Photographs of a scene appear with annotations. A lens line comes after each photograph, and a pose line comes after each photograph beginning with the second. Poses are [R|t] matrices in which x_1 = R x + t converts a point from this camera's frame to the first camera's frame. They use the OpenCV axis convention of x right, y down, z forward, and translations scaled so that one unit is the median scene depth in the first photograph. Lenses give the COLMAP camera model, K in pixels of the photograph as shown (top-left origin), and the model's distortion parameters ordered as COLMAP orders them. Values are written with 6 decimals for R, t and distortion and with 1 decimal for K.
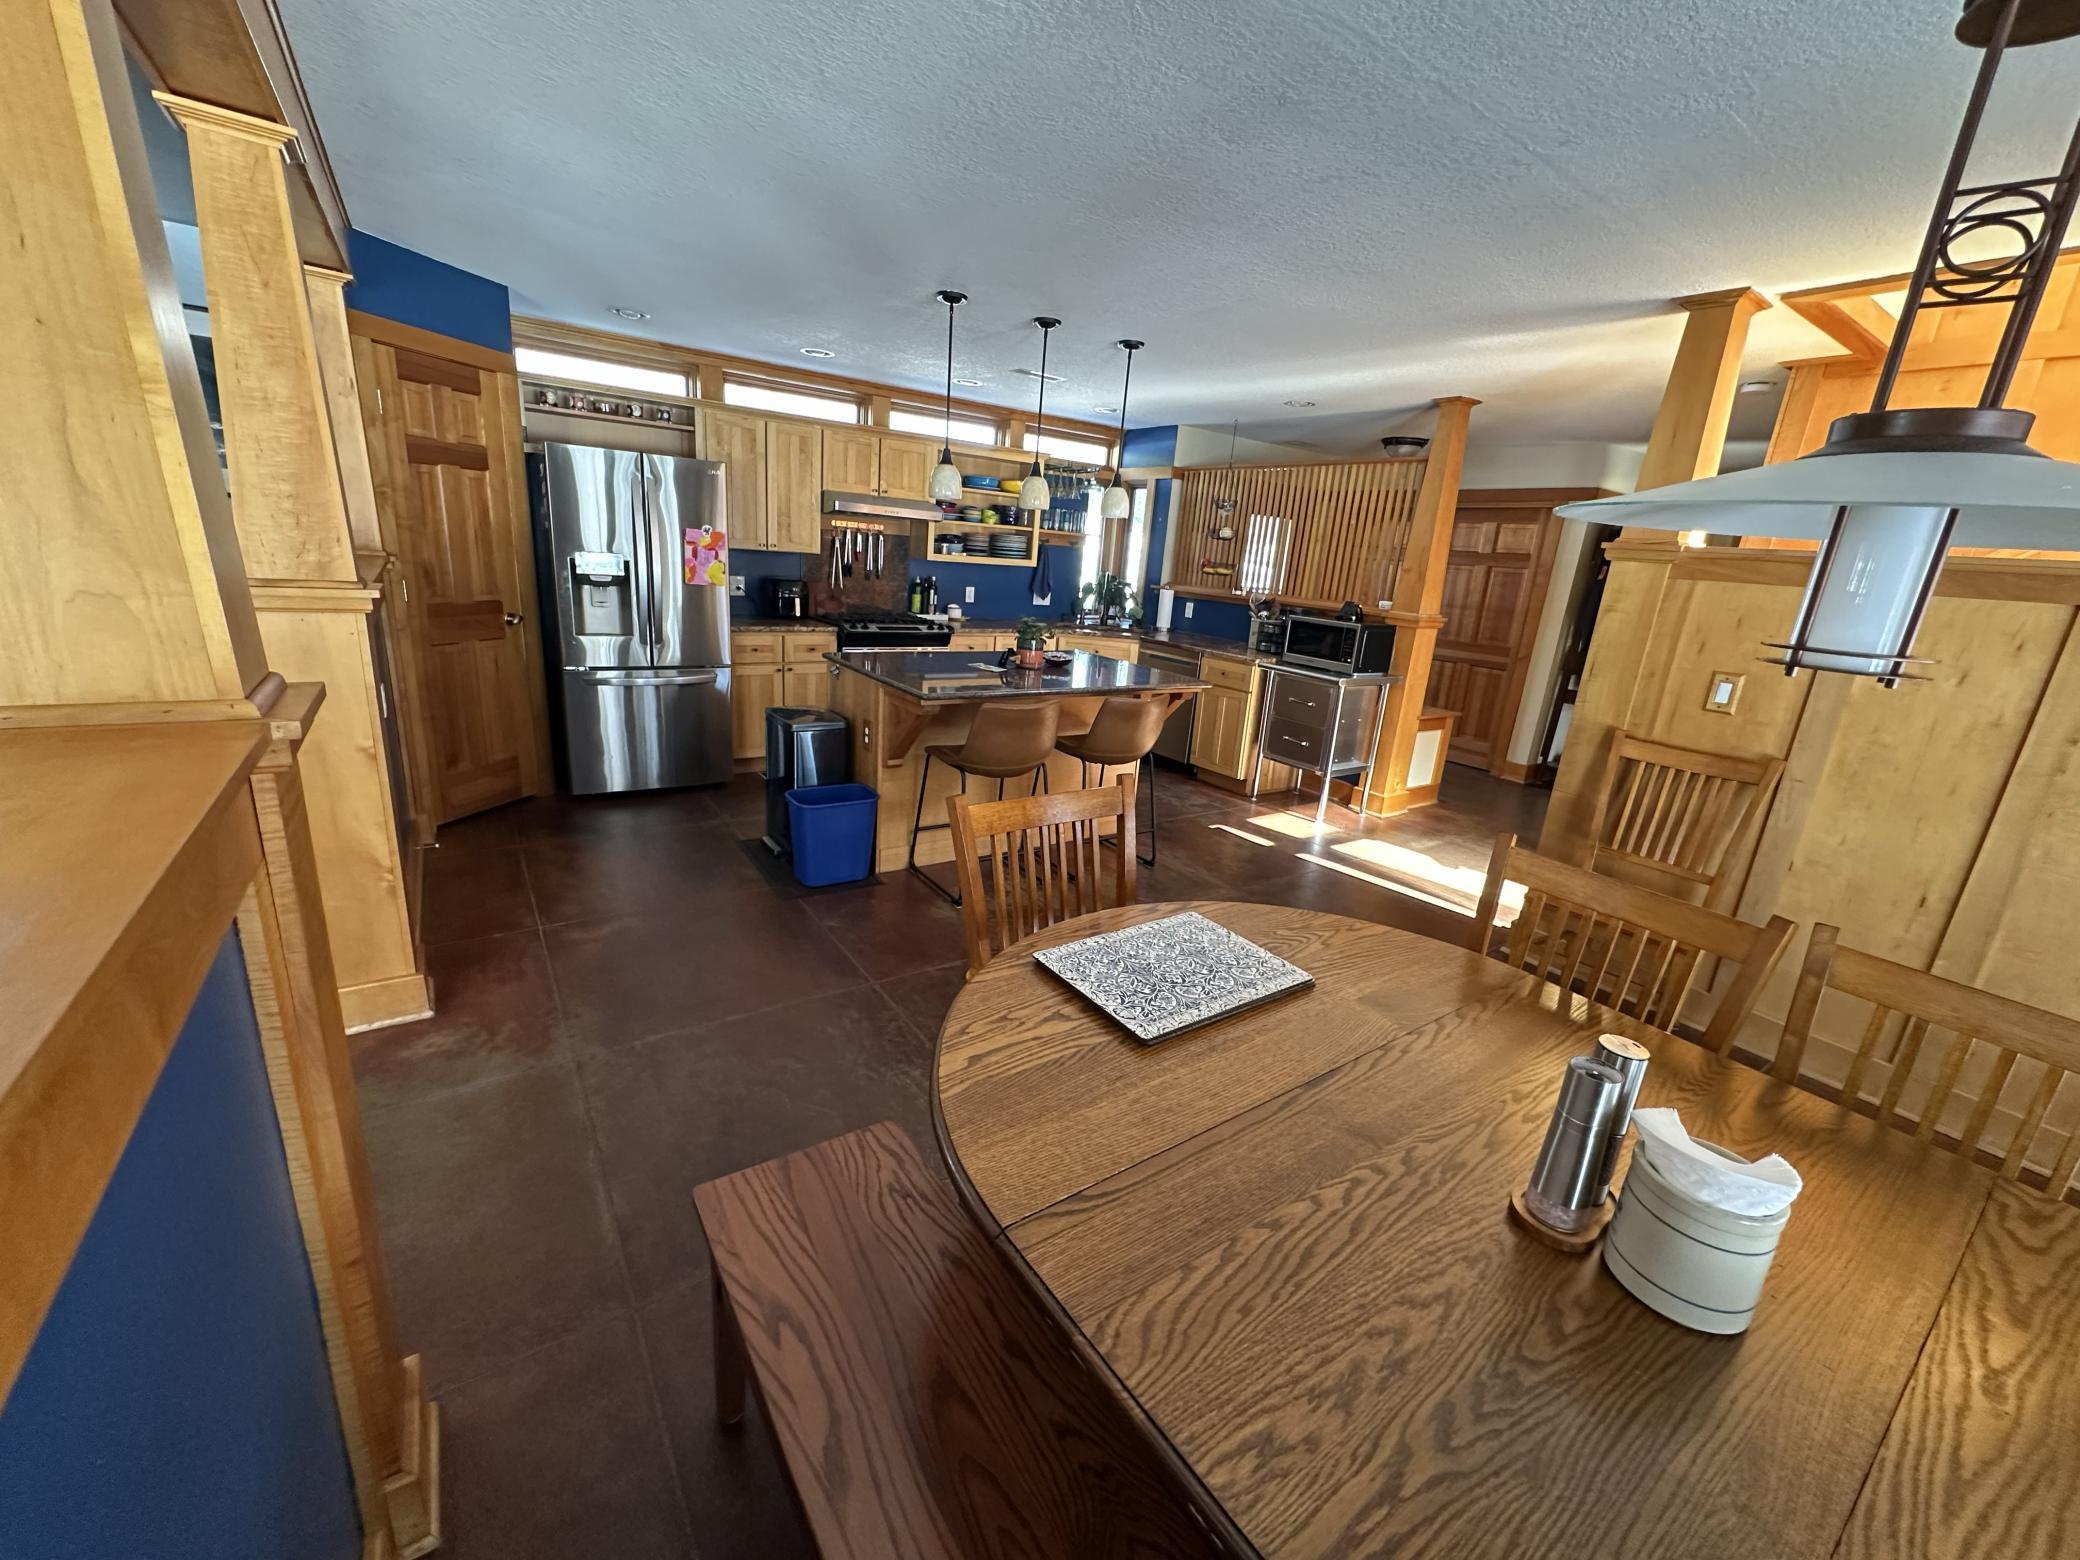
lens RADIAL K [[827.0, 0, 1040.0], [0, 827.0, 780.0], [0, 0, 1]] dist [0.001428, 0.000074]
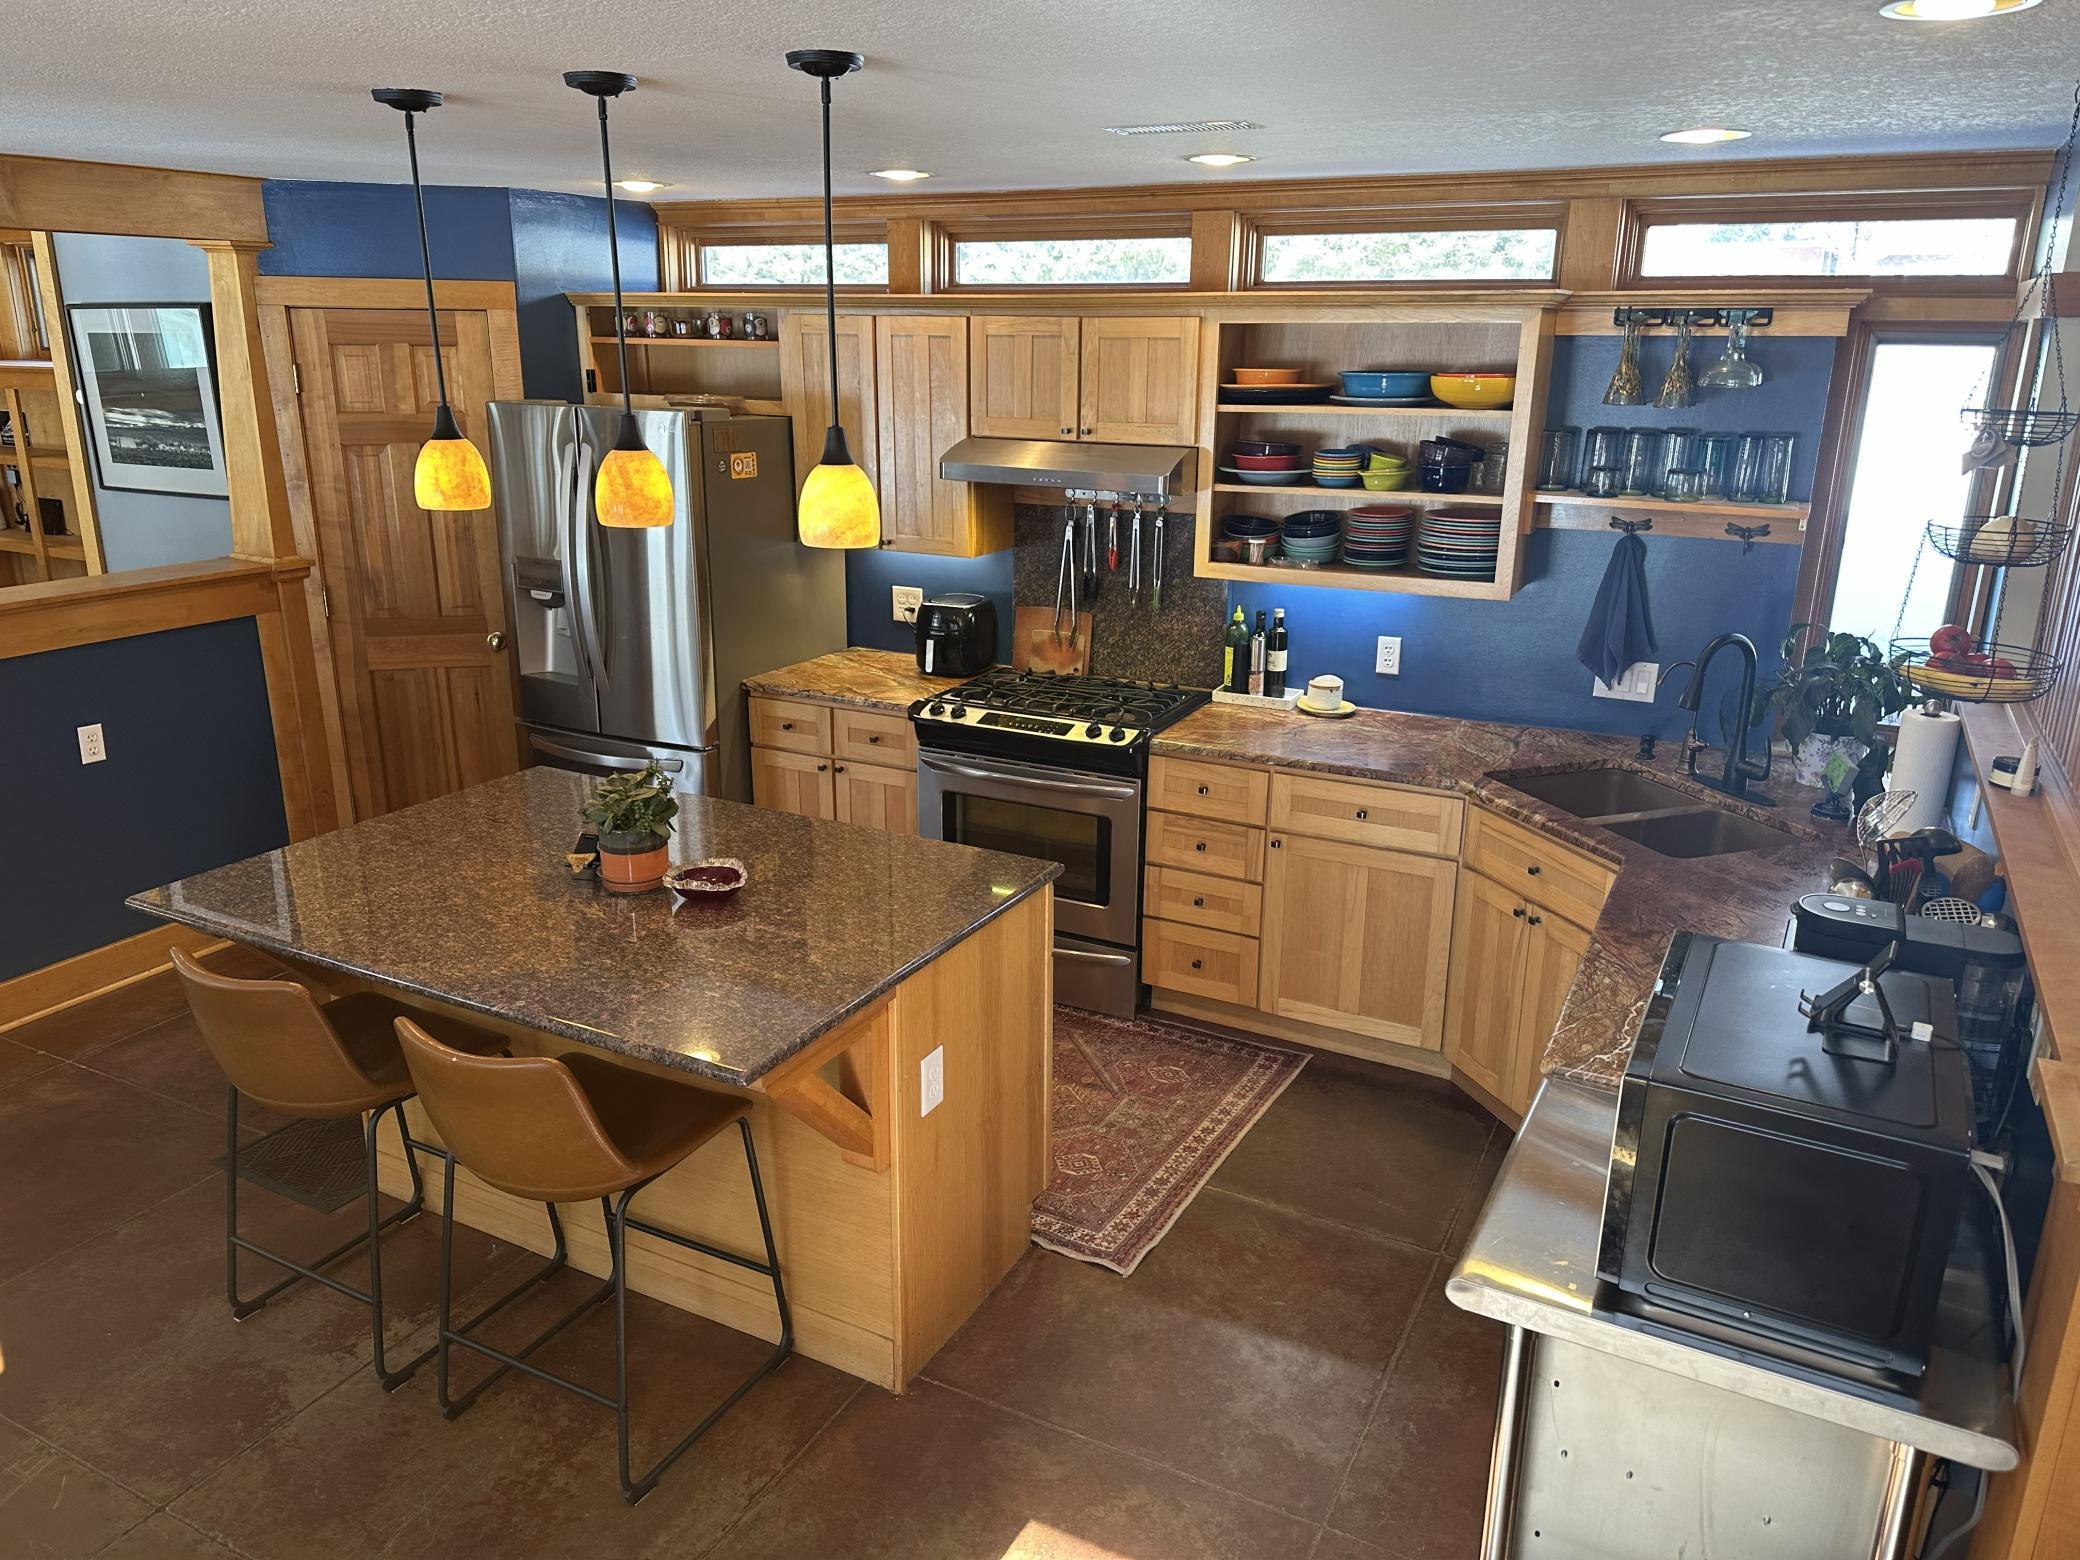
lens RADIAL K [[1447.1, 0, 1040.0], [0, 1447.1, 780.0], [0, 0, 1]] dist [0.065440, 0.000125]
pose [[0.462422, 0.180375, -0.868119, 0.533949], [-0.220419, 0.971739, 0.084494, -0.216578], [0.858825, 0.152278, 0.489112, 0.595011]]
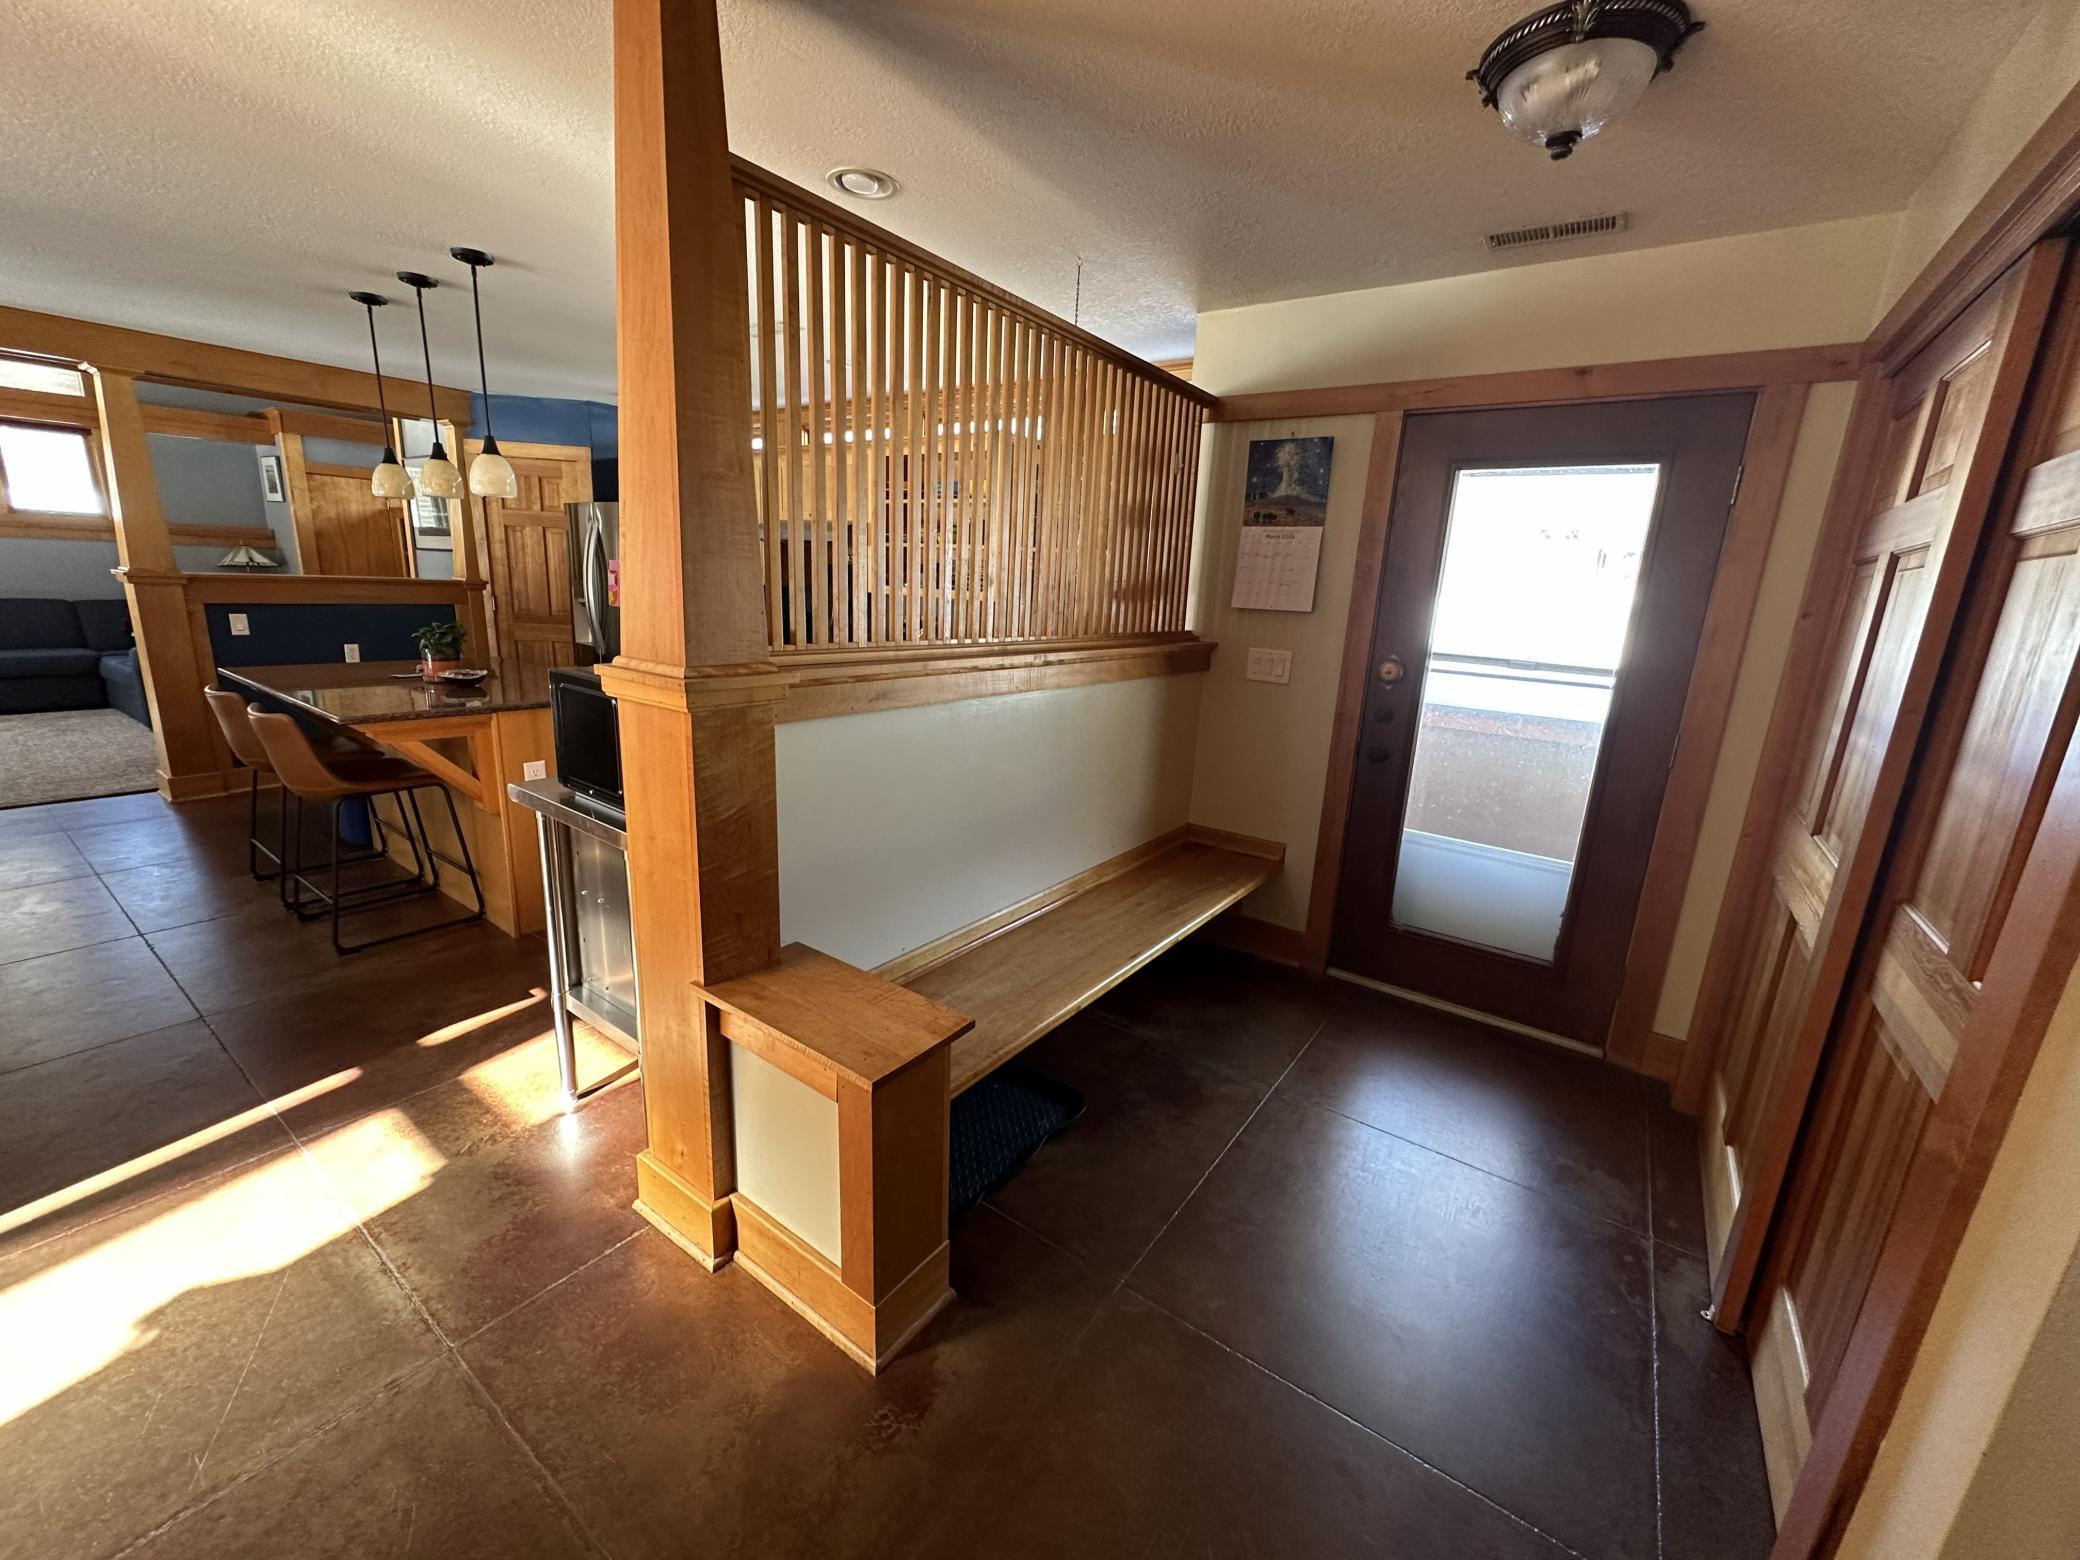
lens RADIAL K [[827.0, 0, 1040.0], [0, 827.0, 780.0], [0, 0, 1]] dist [0.001428, 0.000074]
pose [[0.341541, 0.157508, -0.926575, 0.733837], [-0.284744, 0.956865, 0.057699, -0.191847], [0.895695, 0.244130, 0.371659, 0.917620]]
